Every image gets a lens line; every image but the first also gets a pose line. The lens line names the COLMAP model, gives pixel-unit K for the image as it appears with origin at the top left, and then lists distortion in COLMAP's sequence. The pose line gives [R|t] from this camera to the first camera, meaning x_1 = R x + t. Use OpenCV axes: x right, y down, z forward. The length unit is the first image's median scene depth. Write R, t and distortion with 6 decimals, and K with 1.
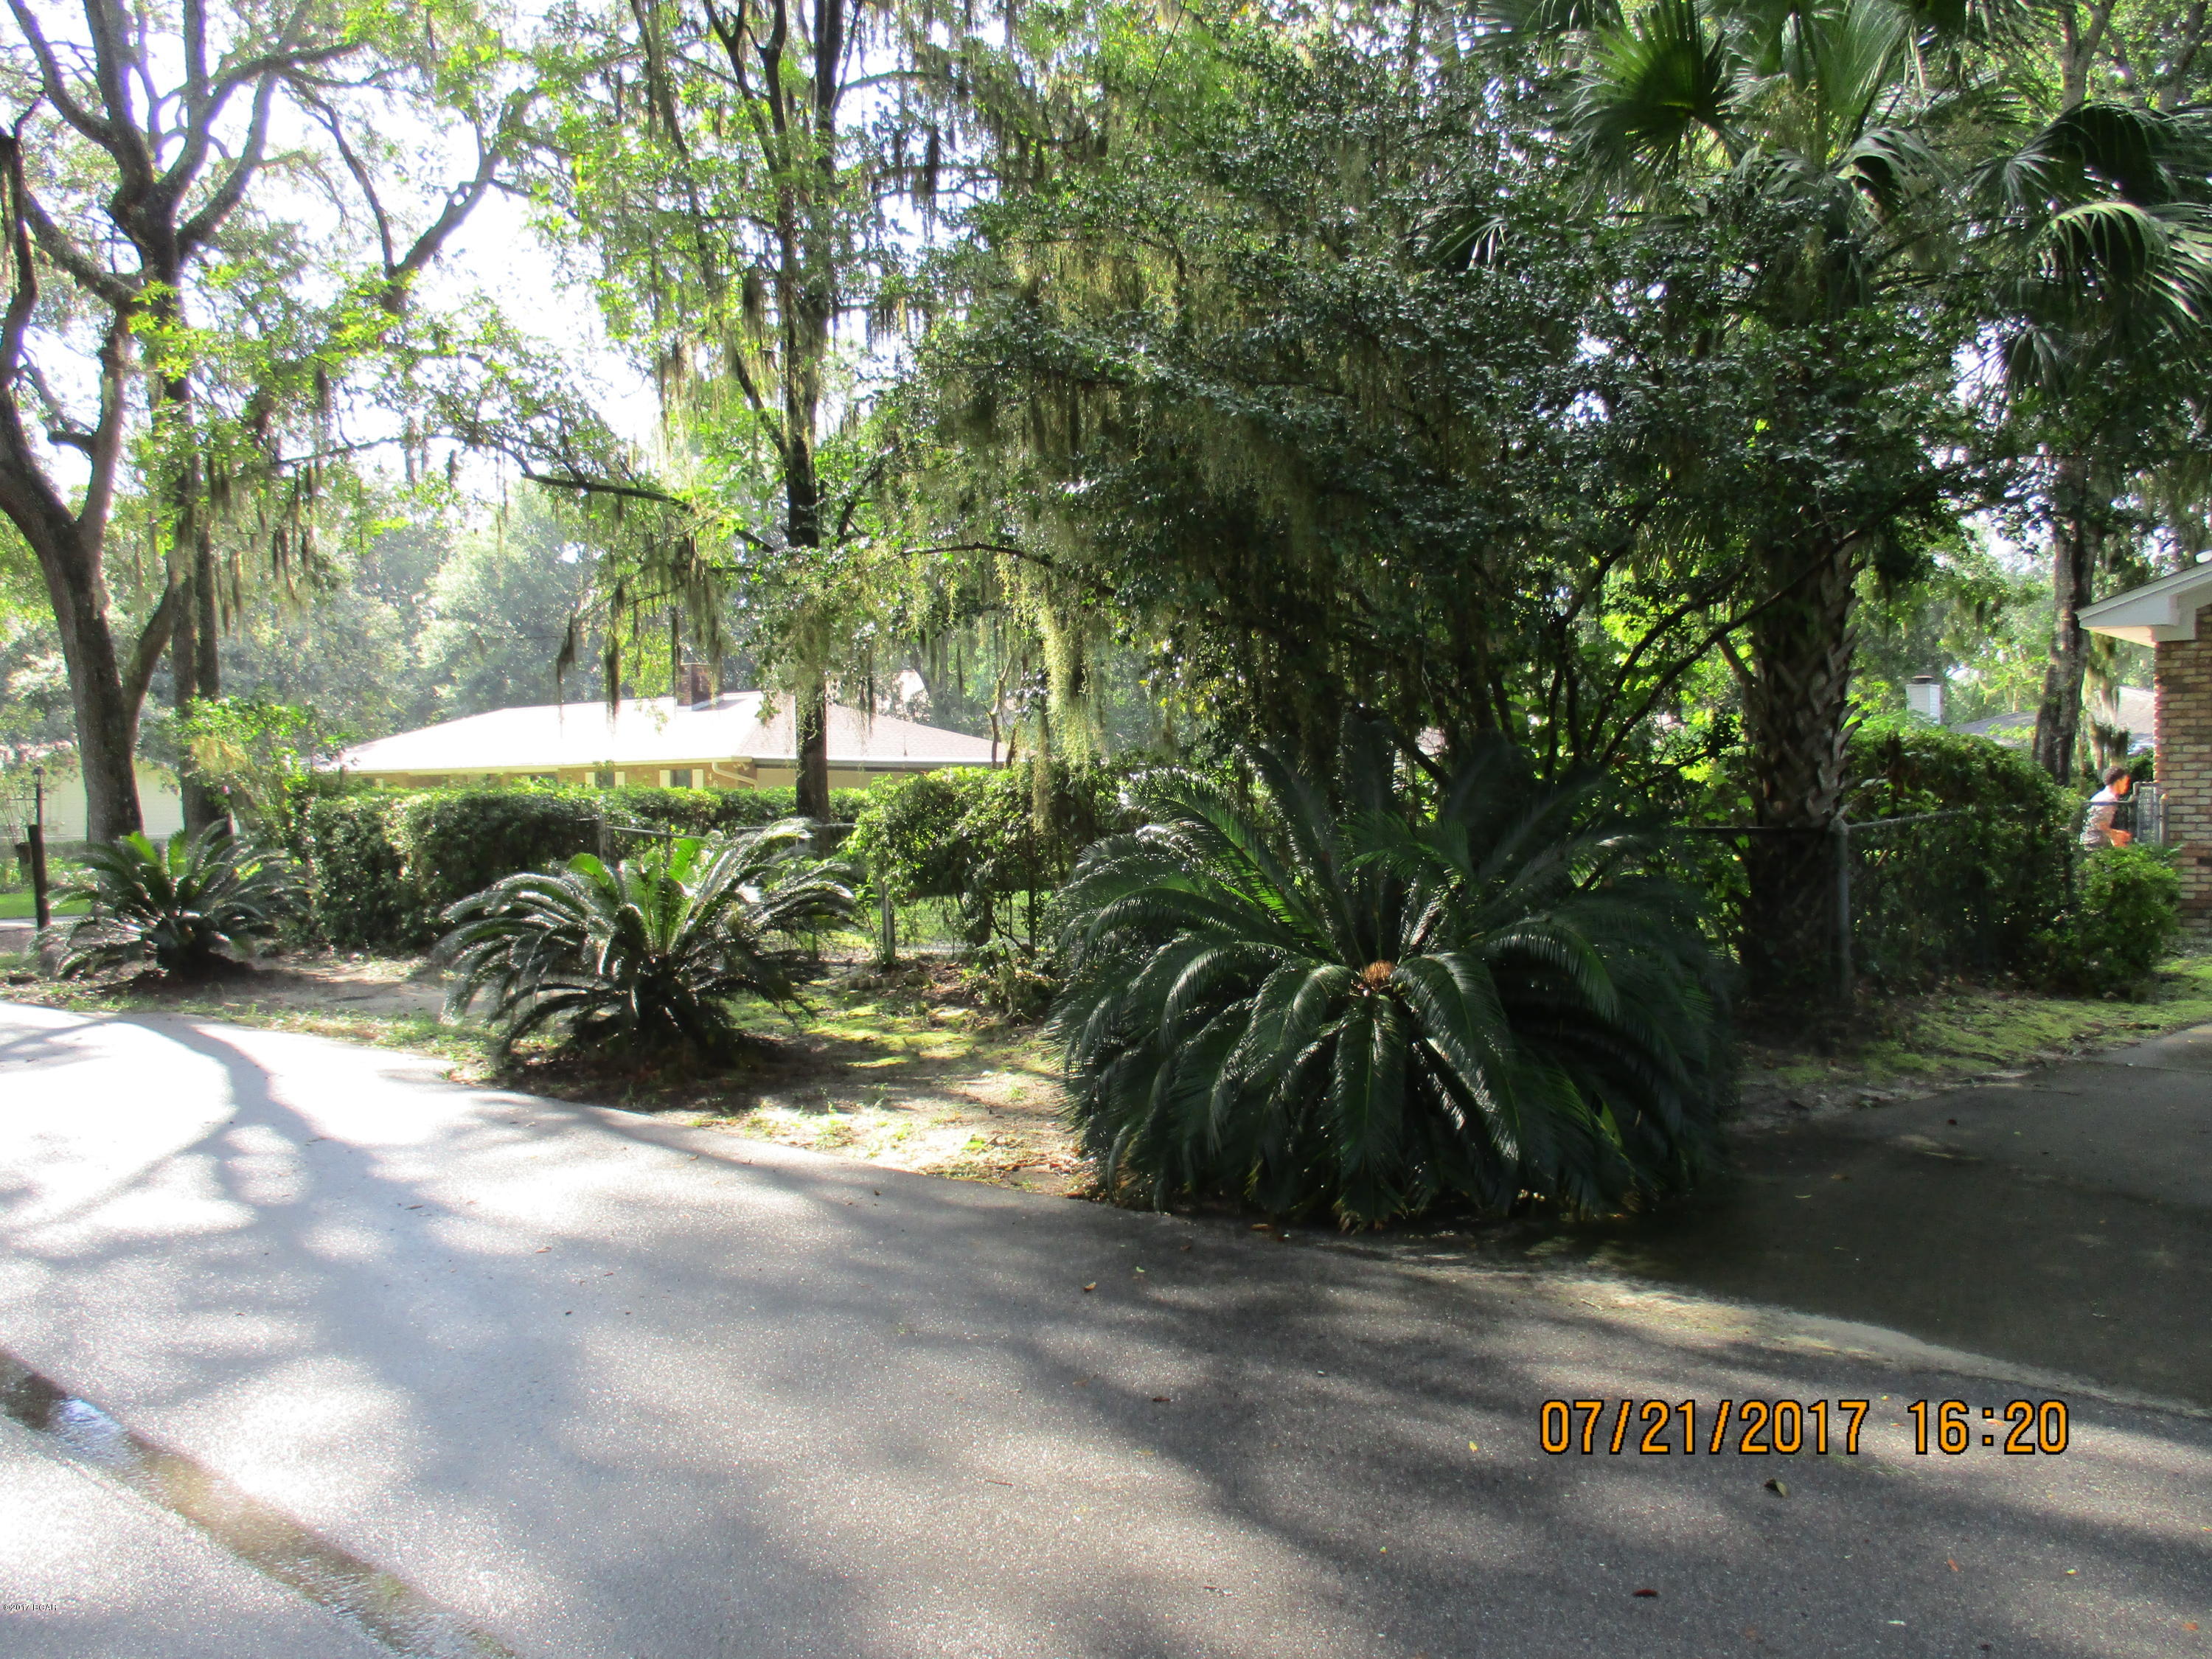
lens RADIAL K [[1829.9, 0, 1104.6], [0, 1829.9, 833.7], [0, 0, 1]] dist [-0.031143, 0.011400]
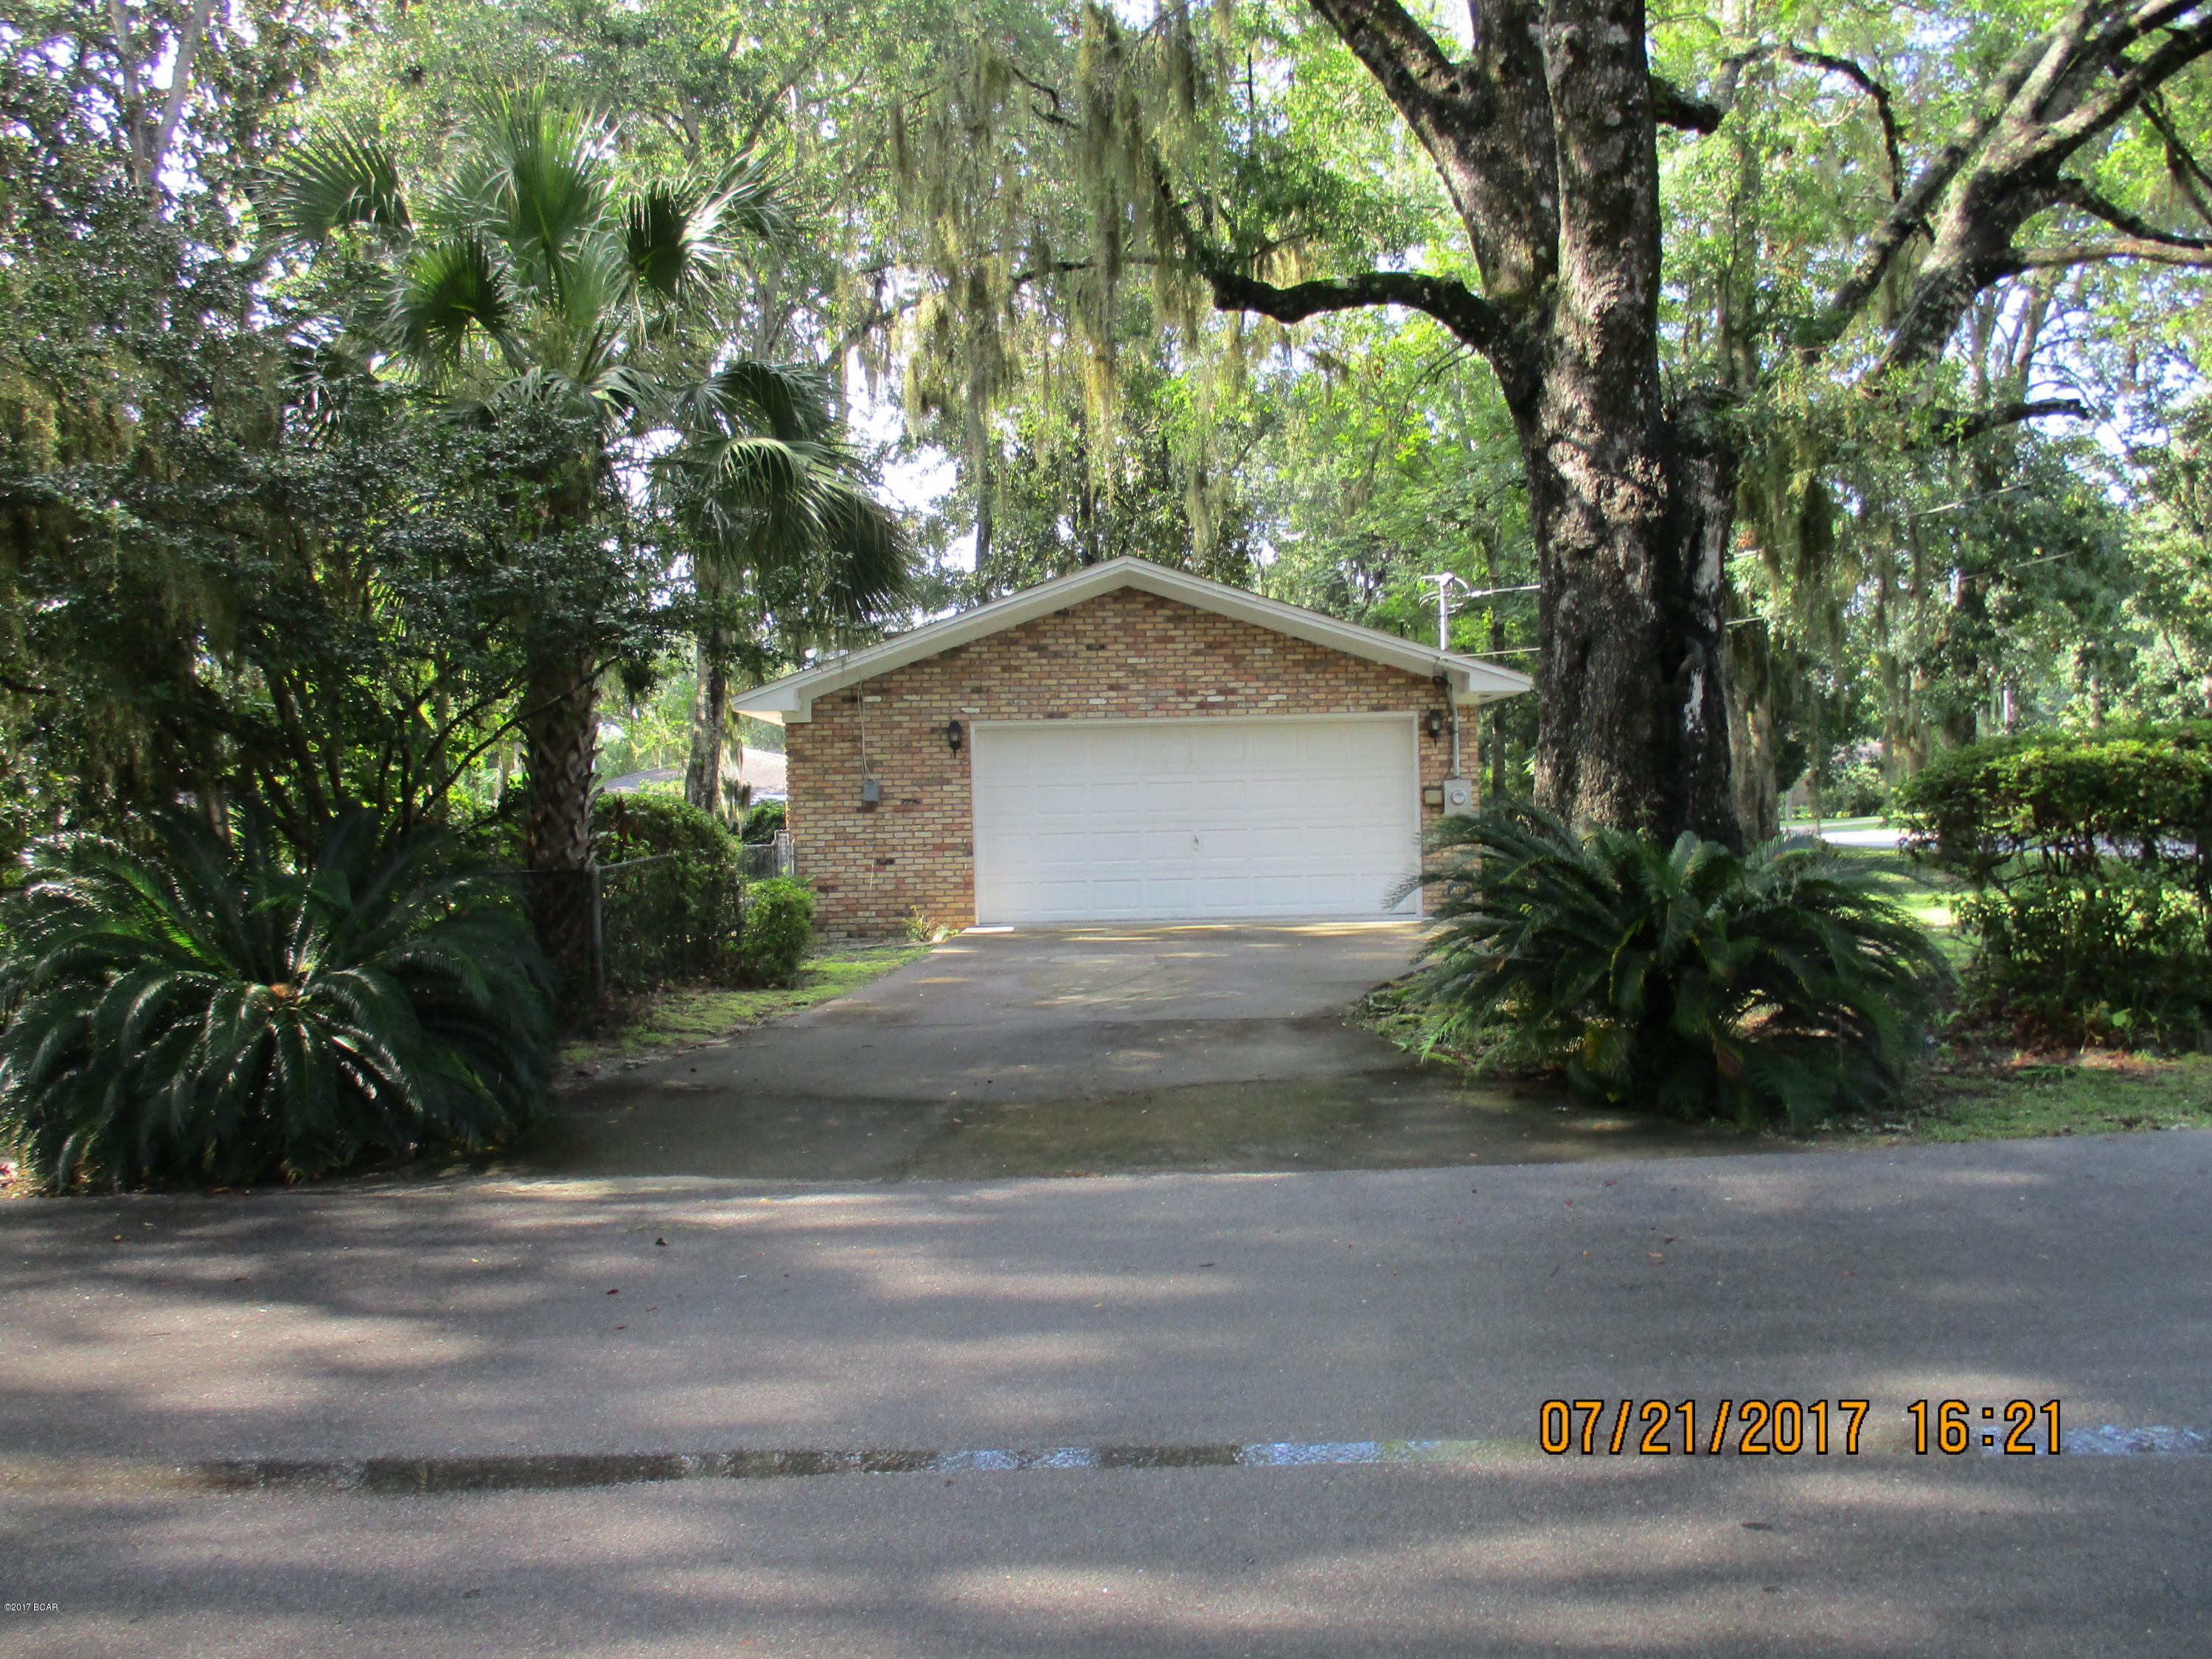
lens RADIAL K [[1829.9, 0, 1104.6], [0, 1829.9, 833.7], [0, 0, 1]] dist [-0.031143, 0.011400]
pose [[0.757955, -0.014487, 0.652146, -0.182158], [0.032404, 0.999355, -0.015462, 0.003470], [-0.651501, 0.032852, 0.757936, -0.252872]]
